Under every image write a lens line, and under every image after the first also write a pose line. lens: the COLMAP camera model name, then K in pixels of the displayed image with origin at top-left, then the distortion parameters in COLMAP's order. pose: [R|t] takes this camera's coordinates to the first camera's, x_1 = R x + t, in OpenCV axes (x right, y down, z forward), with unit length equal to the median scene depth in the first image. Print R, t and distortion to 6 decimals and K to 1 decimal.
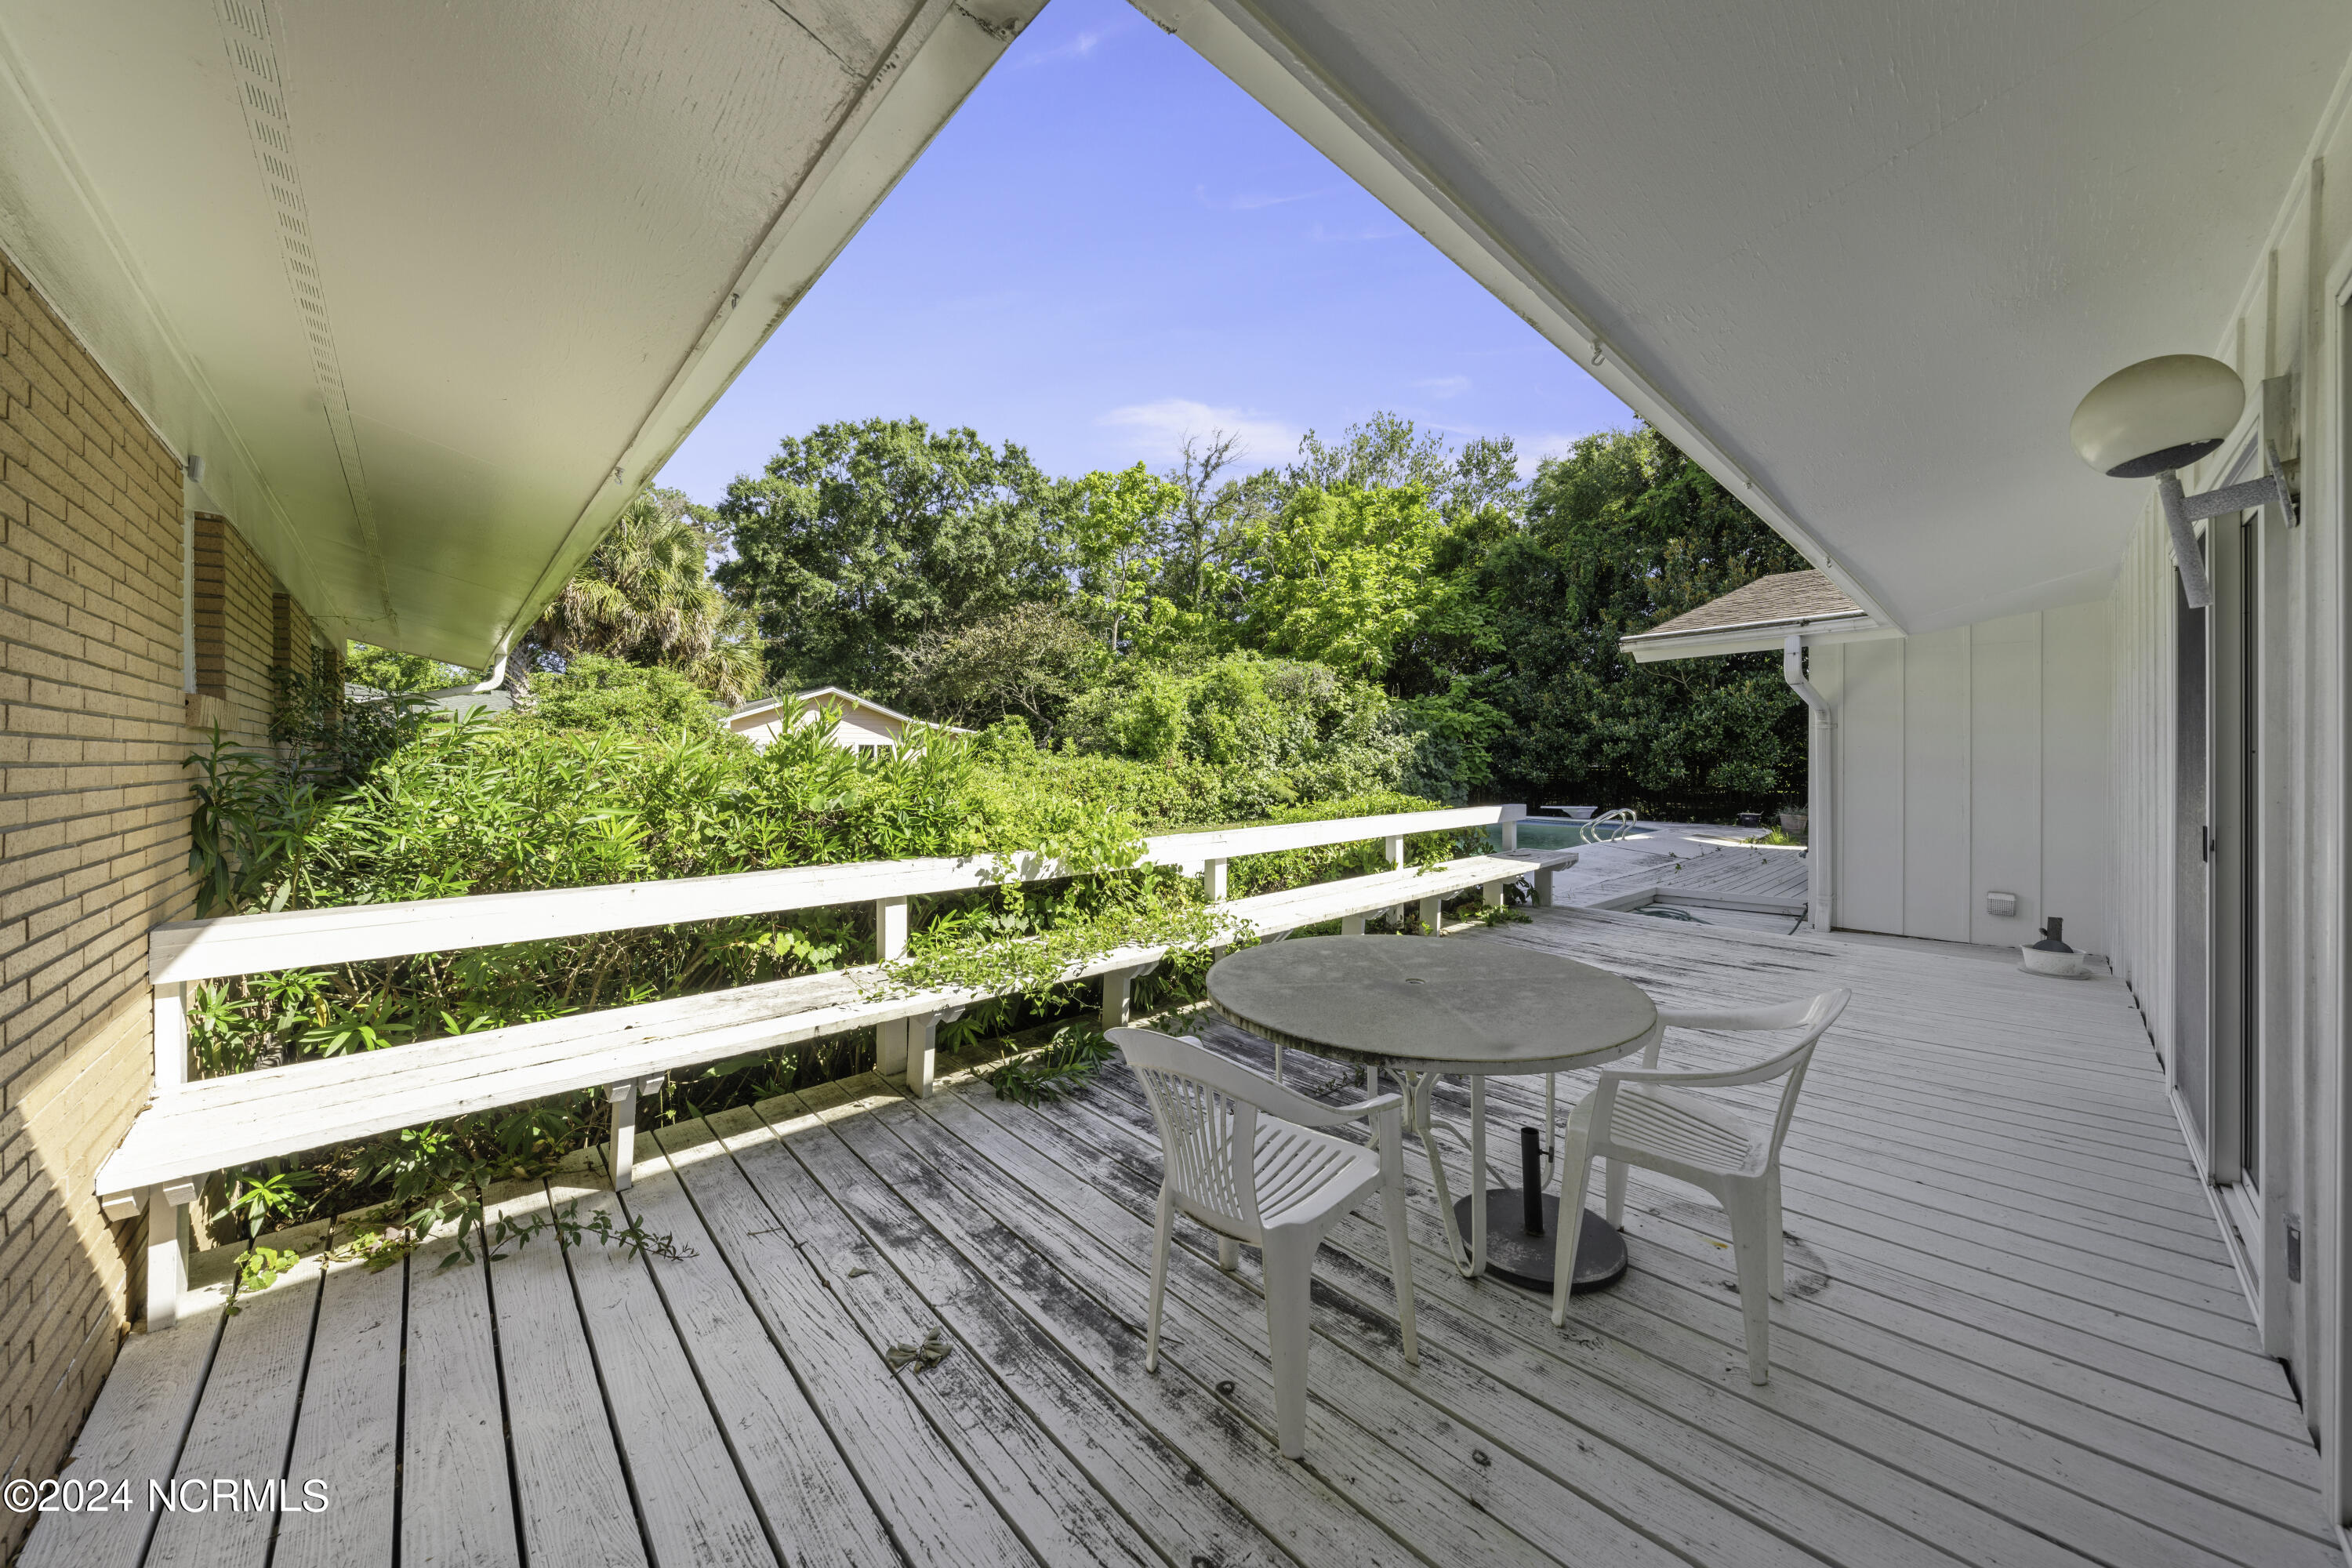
lens RADIAL K [[809.9, 0, 1167.7], [0, 809.9, 762.7], [0, 0, 1]] dist [-0.001138, -0.000439]
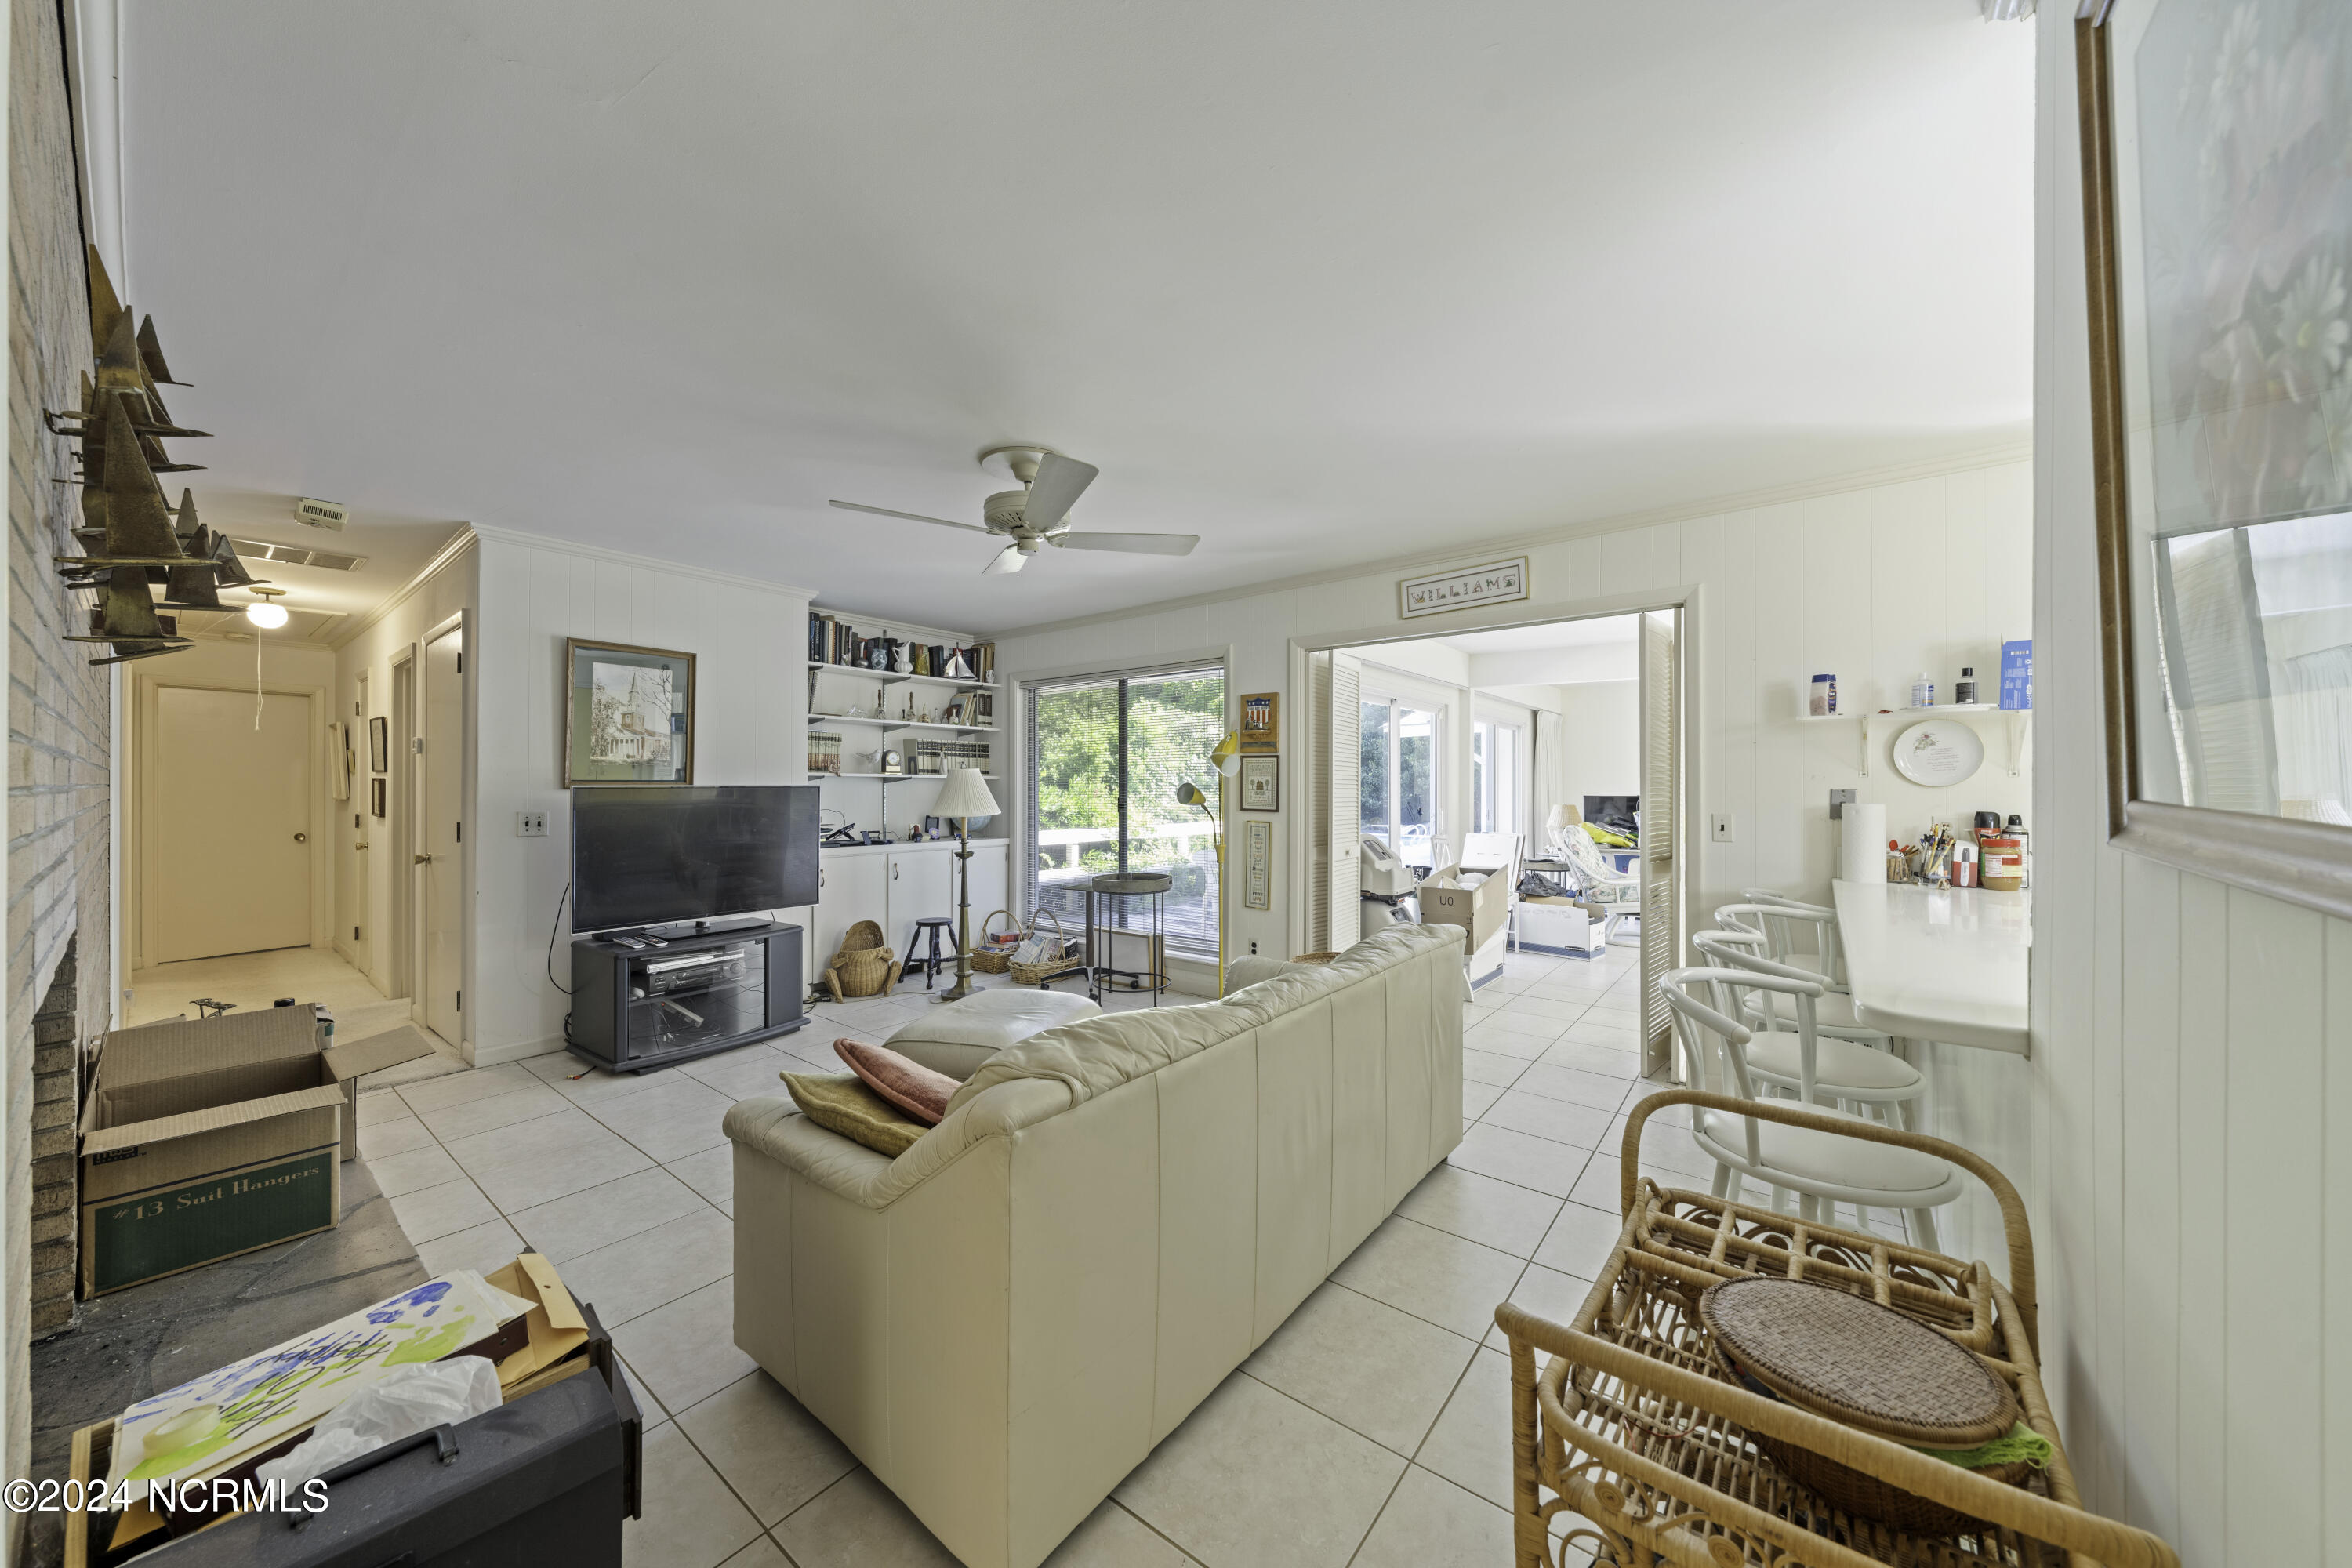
lens RADIAL K [[809.9, 0, 1188.1], [0, 809.9, 785.1], [0, 0, 1]] dist [-0.001138, -0.000439]
pose [[0.985571, -0.001816, 0.169251, -0.066906], [0.003277, 0.999960, -0.008349, -0.000810], [-0.169229, 0.008783, 0.985538, -0.277722]]
